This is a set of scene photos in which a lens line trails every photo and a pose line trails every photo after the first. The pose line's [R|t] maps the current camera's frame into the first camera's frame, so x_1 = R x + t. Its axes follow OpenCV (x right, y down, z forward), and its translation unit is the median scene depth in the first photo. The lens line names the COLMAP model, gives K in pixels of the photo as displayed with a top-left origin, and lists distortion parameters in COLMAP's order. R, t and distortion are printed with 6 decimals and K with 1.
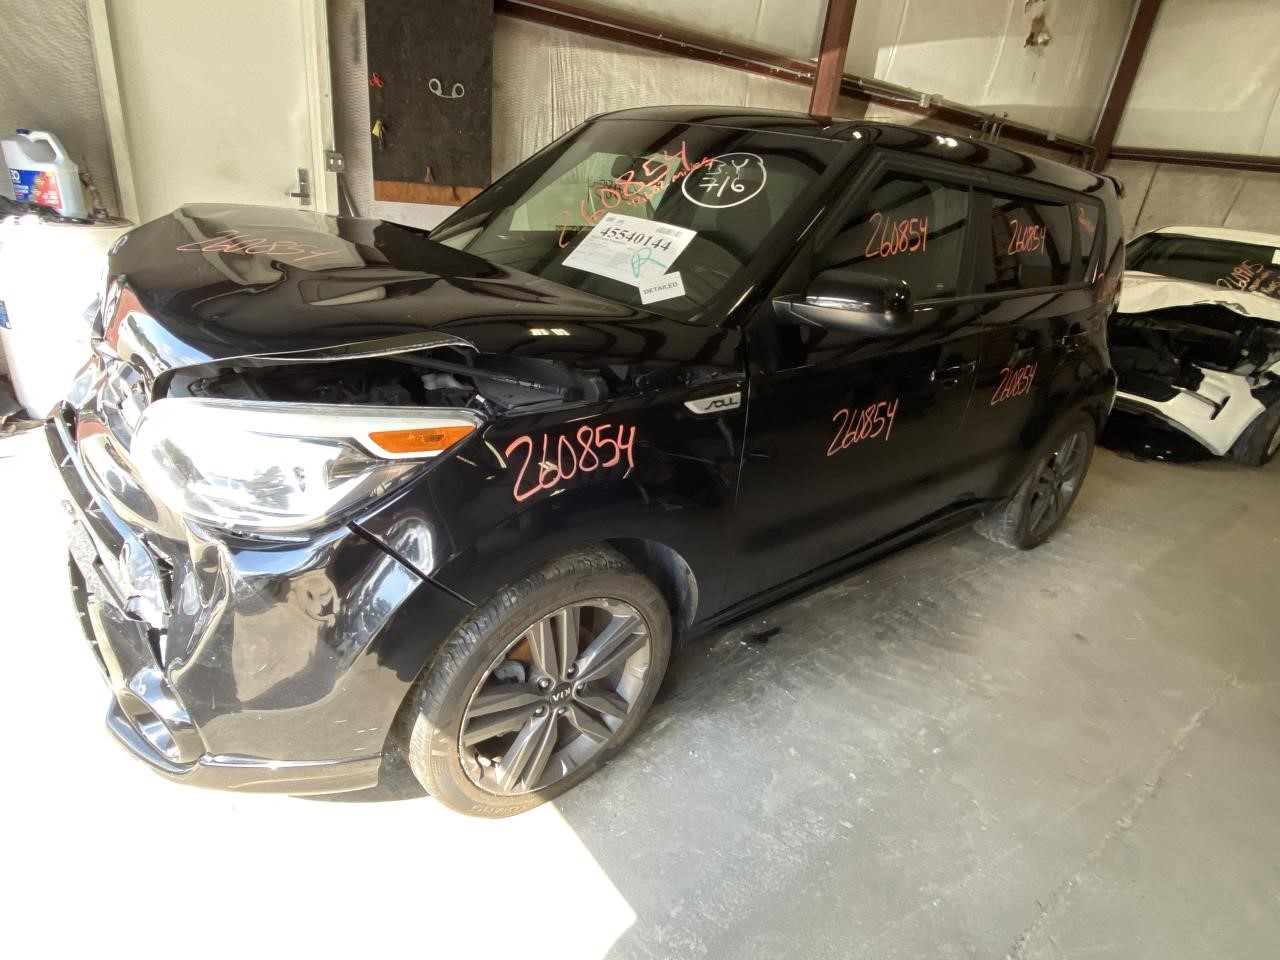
lens RADIAL K [[678.0, 0, 640.0], [0, 678.0, 480.0], [0, 0, 1]] dist [0.004696, -0.014453]
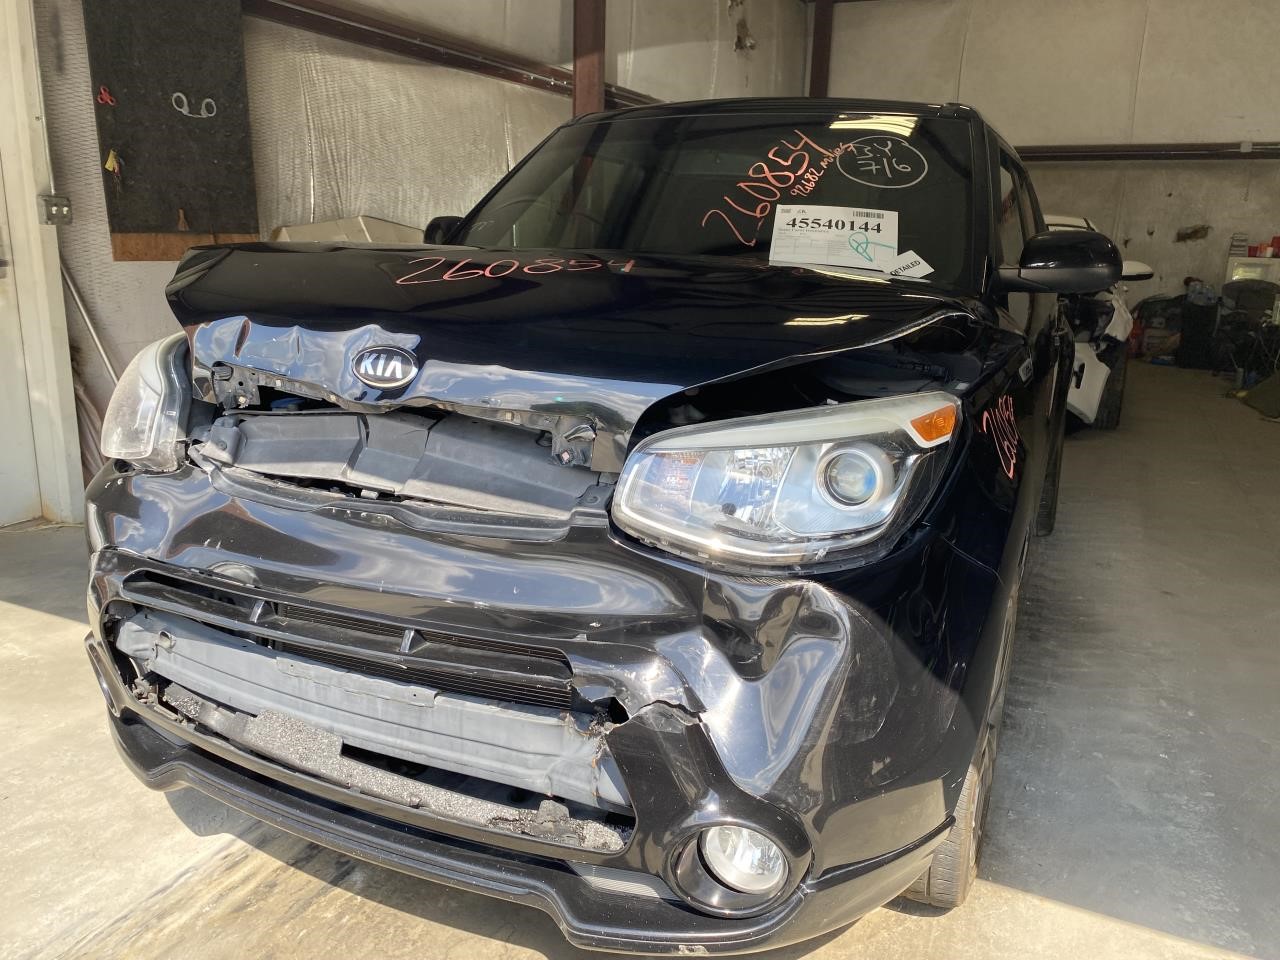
lens RADIAL K [[943.0, 0, 641.6], [0, 943.0, 446.4], [0, 0, 1]] dist [-0.005401, -0.005555]
pose [[0.898535, -0.176659, 0.401779, -0.307775], [0.245705, 0.960996, -0.126951, 0.009478], [-0.363680, 0.212789, 0.906894, 0.004559]]
